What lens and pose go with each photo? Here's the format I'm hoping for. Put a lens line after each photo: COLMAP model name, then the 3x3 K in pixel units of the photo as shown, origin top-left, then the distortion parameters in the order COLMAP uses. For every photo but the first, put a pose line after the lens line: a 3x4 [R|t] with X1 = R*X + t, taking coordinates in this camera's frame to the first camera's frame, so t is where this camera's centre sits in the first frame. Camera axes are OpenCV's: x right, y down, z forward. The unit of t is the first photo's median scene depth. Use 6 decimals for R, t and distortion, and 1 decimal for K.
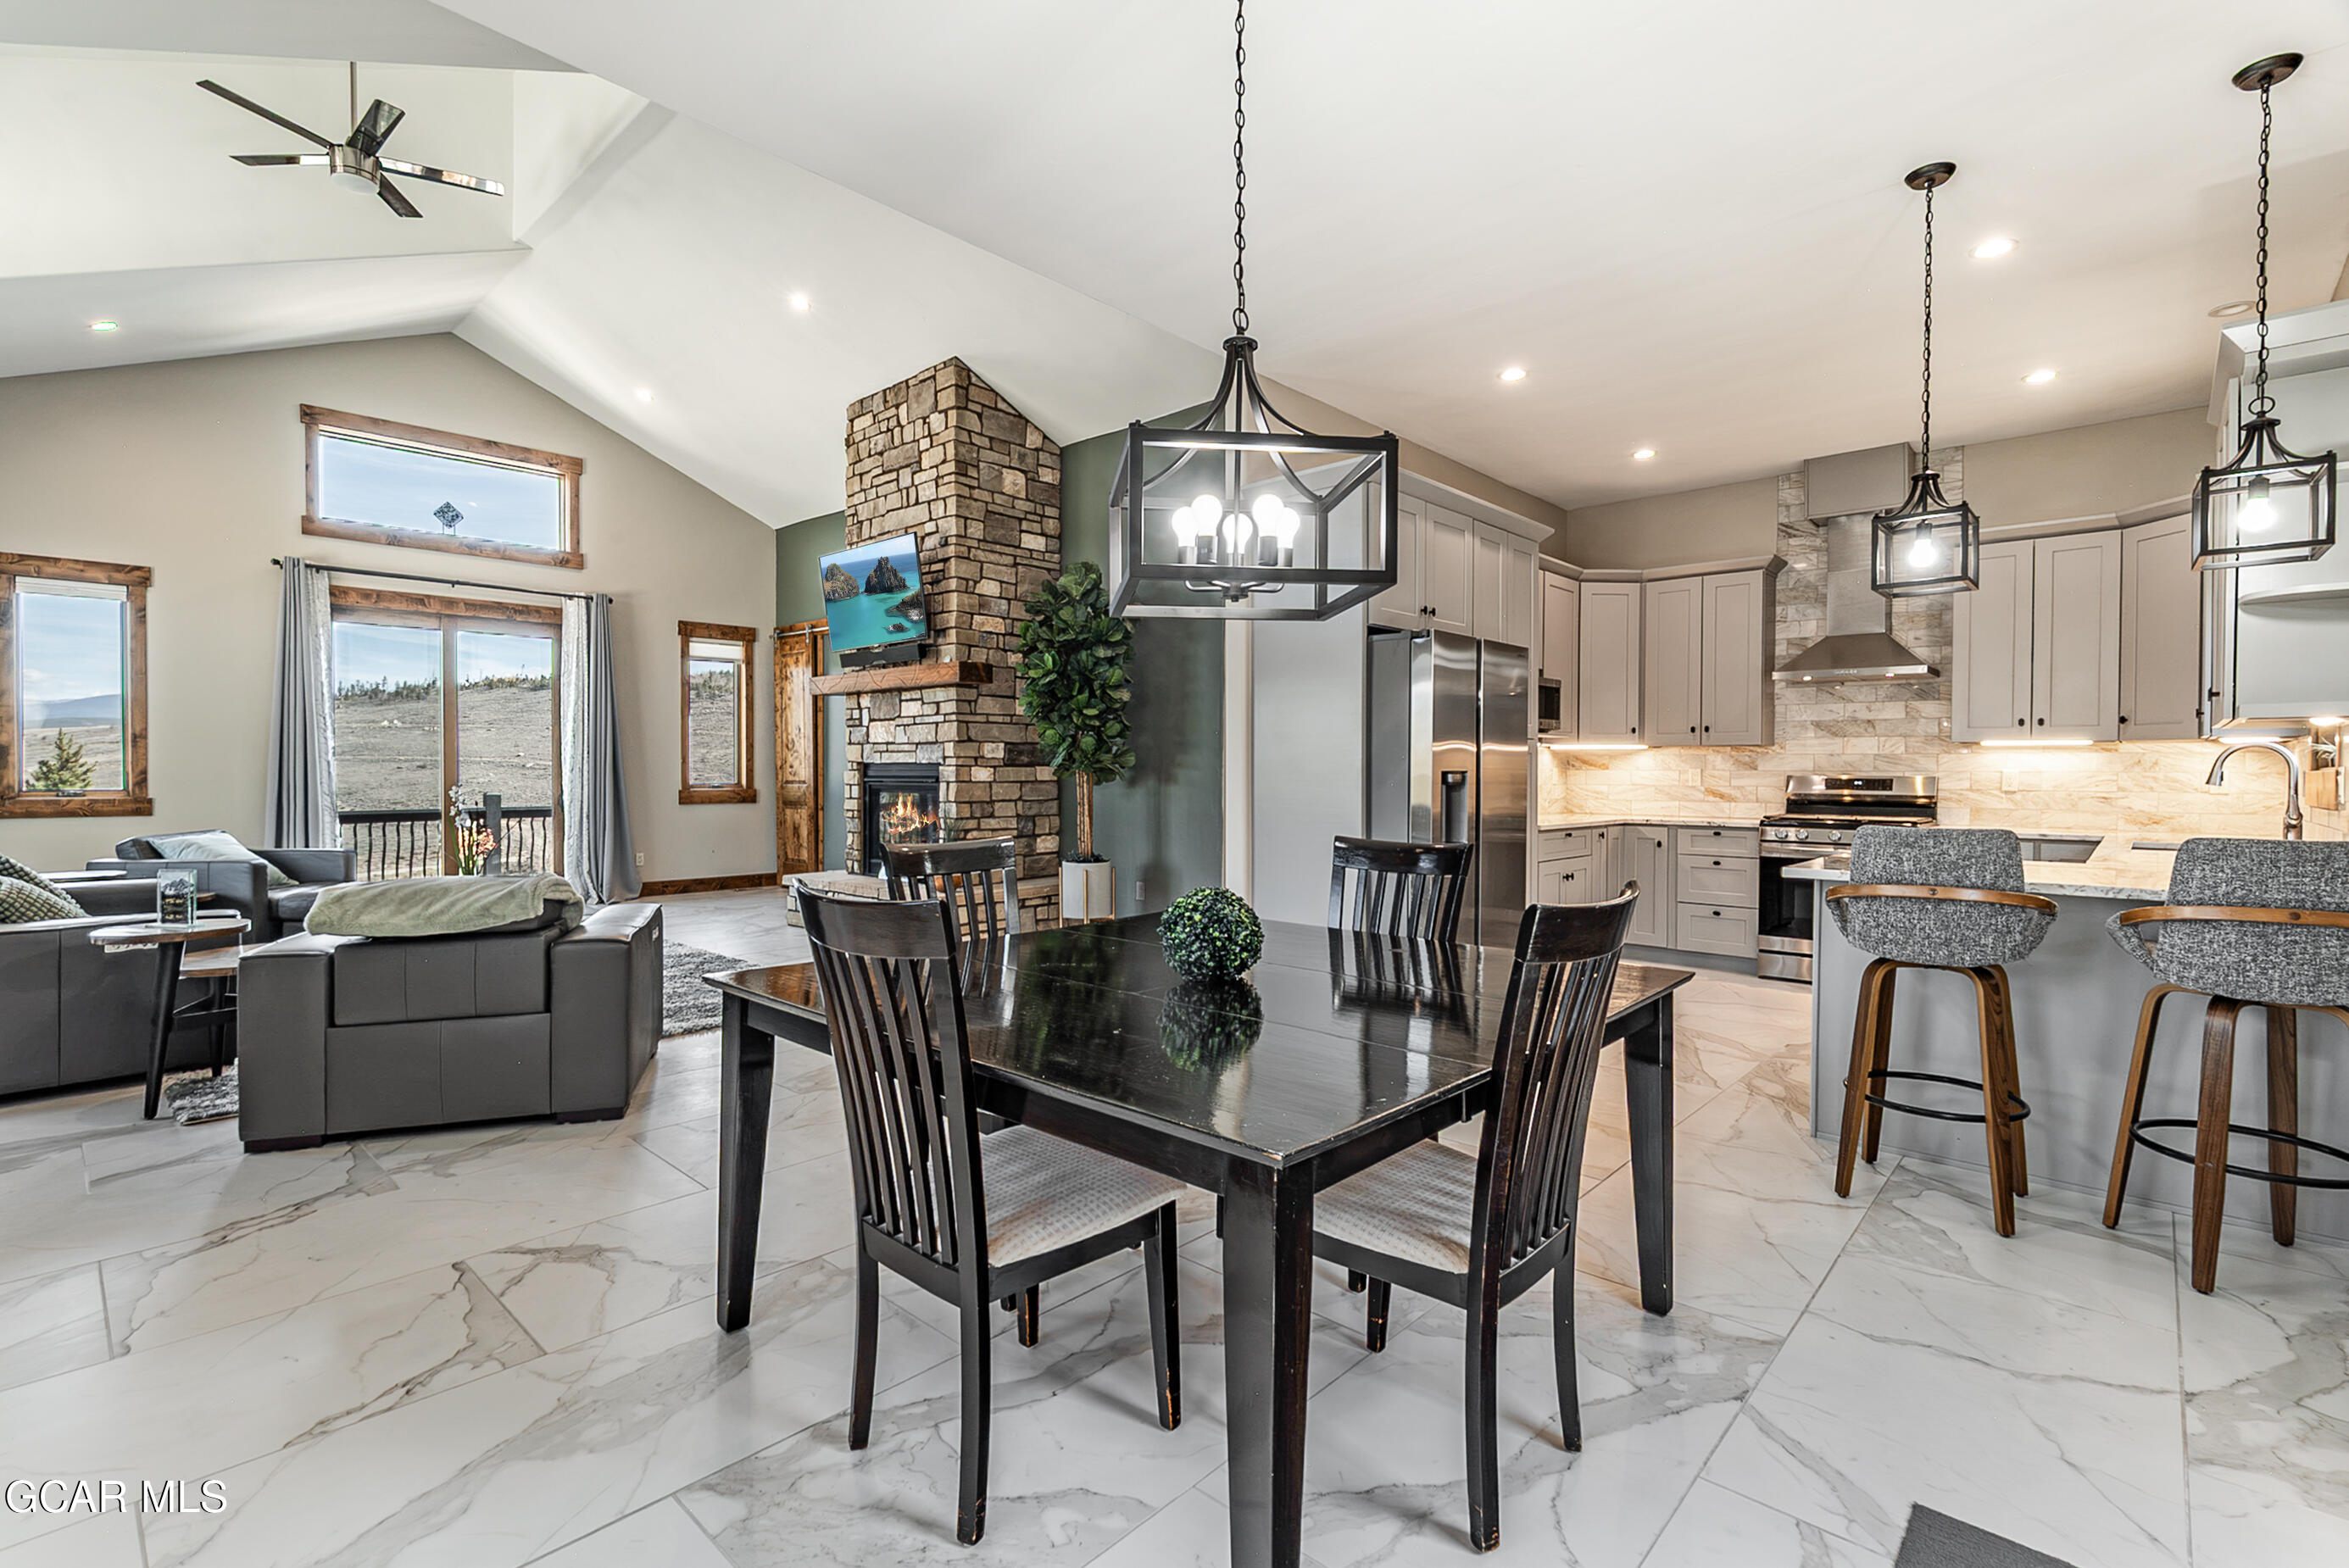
lens RADIAL K [[1046.2, 0, 1191.5], [0, 1046.2, 784.6], [0, 0, 1]] dist [-0.000232, -0.002220]
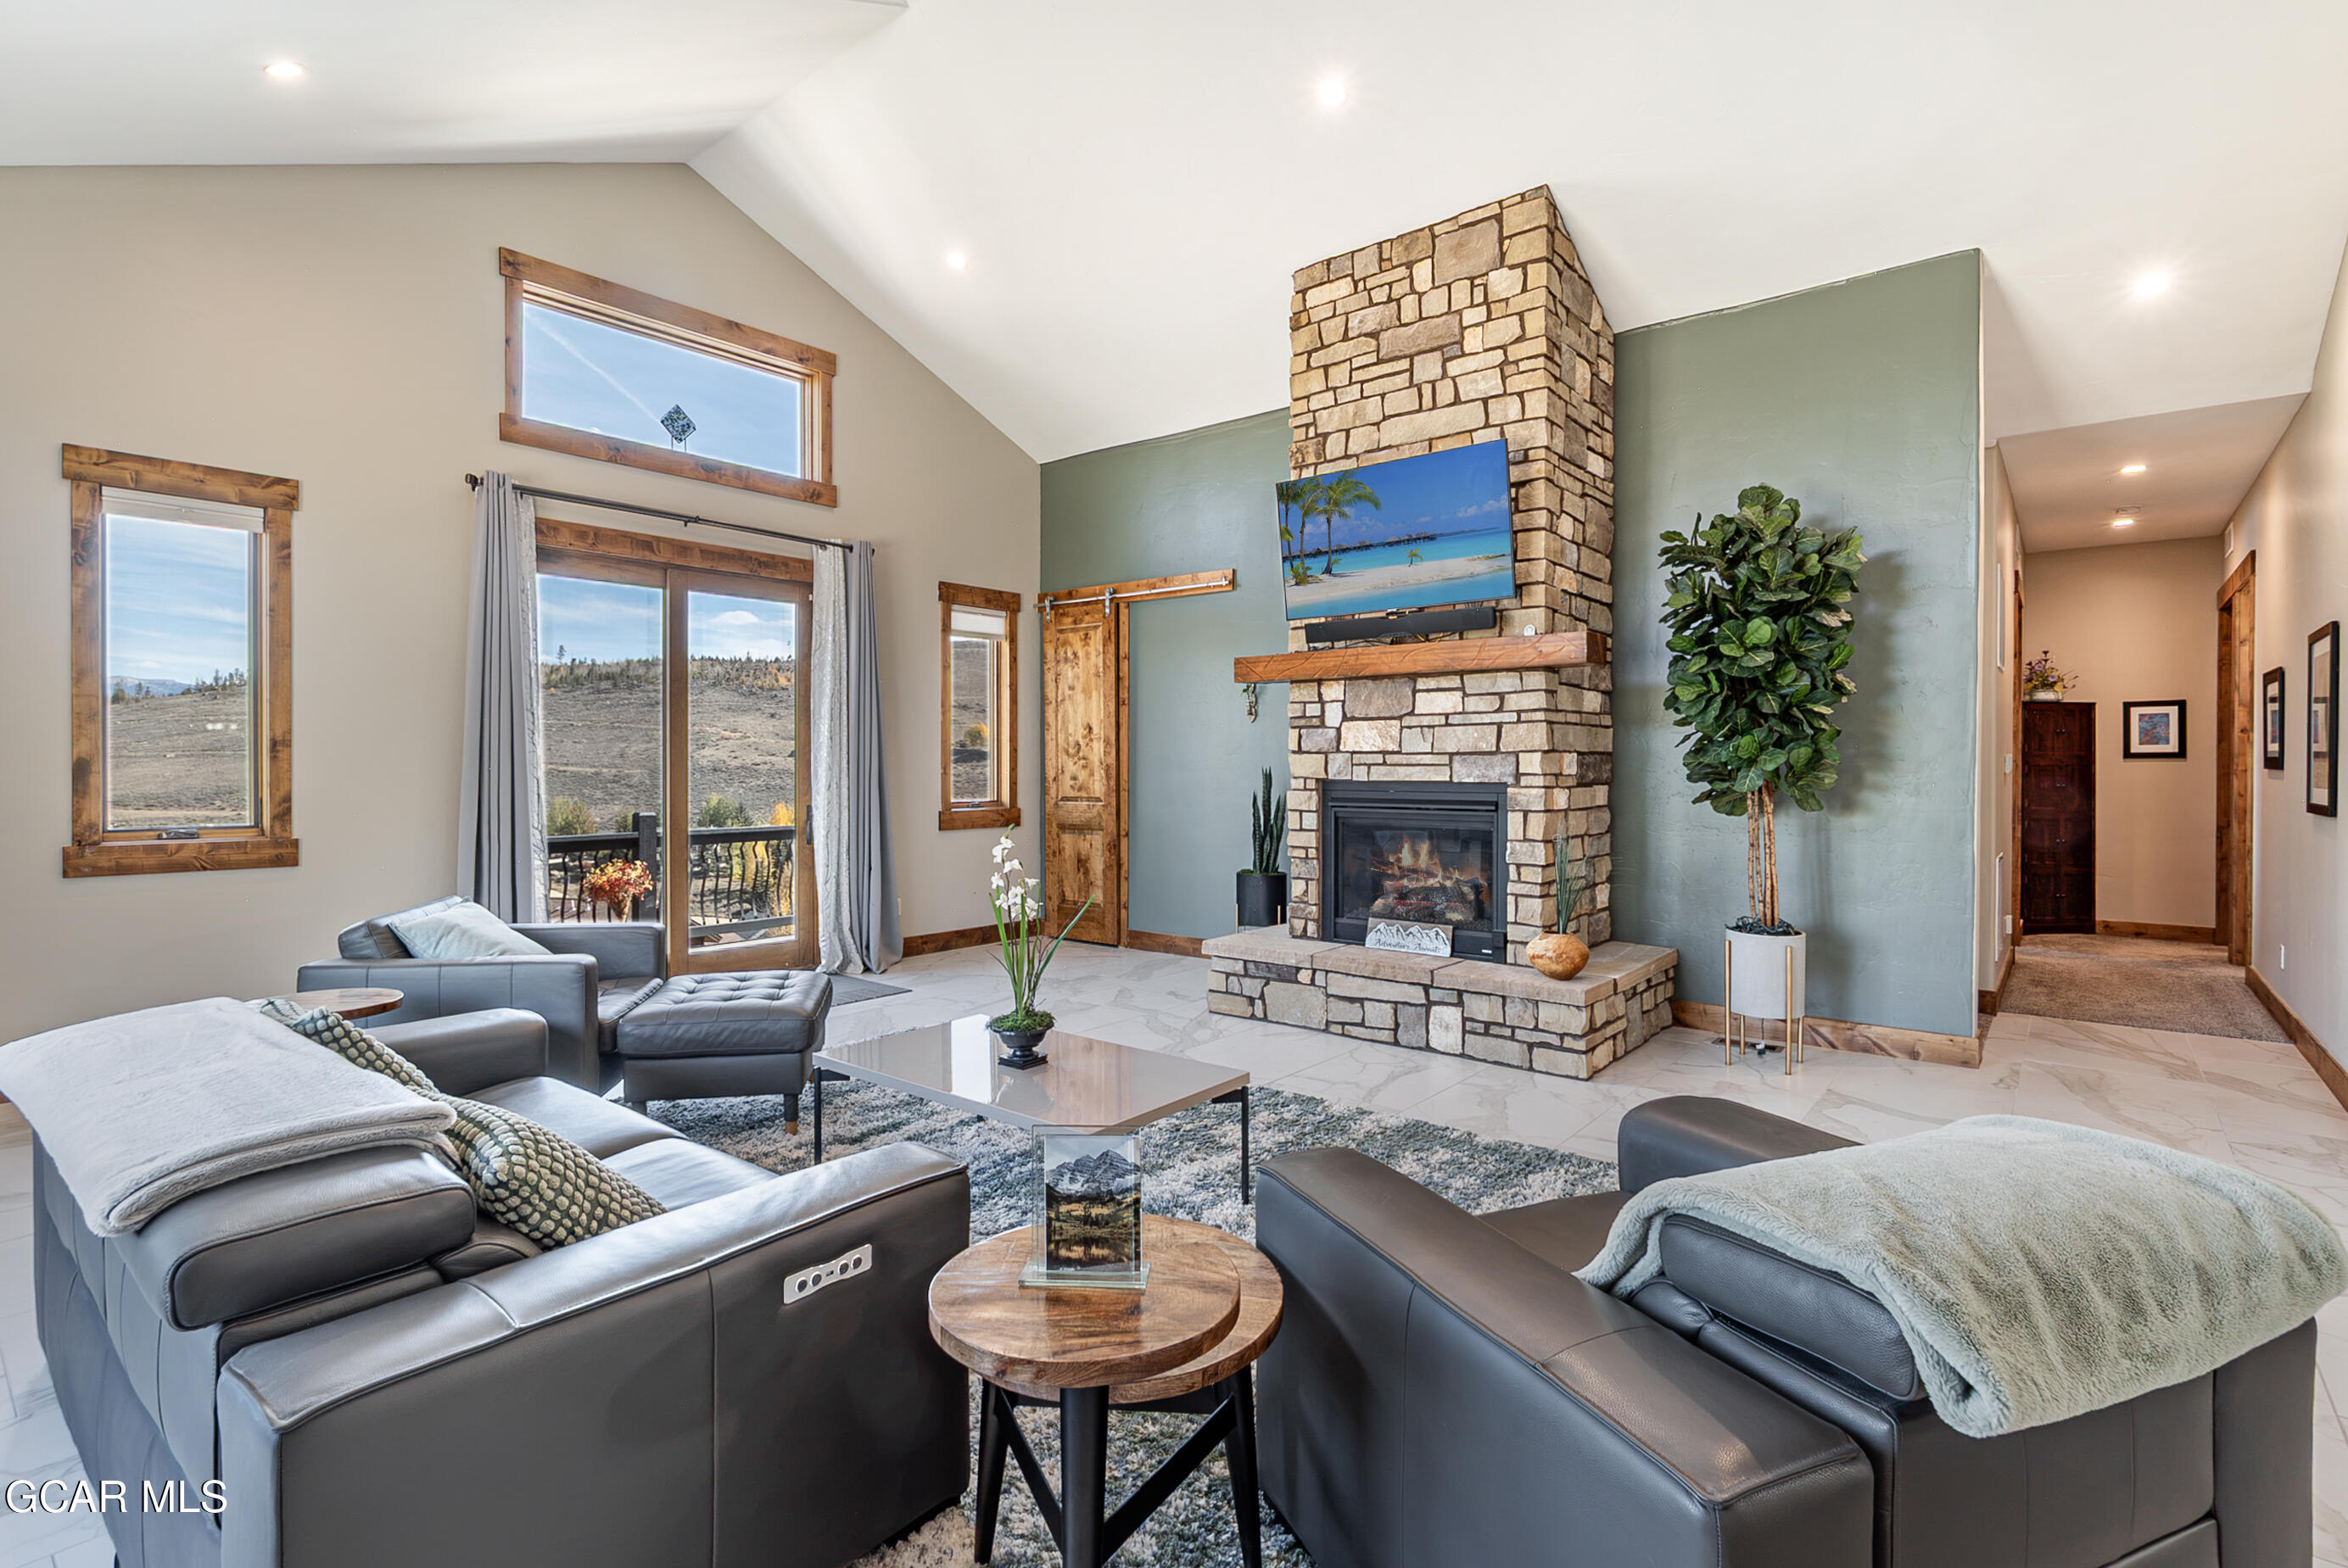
lens RADIAL K [[1098.5, 0, 1195.2], [0, 1098.5, 770.6], [0, 0, 1]] dist [-0.009757, 0.002161]
pose [[0.998679, -0.000743, 0.051376, -0.440827], [0.001177, 0.999964, -0.008436, -0.021006], [-0.051368, 0.008485, 0.998644, 0.275608]]
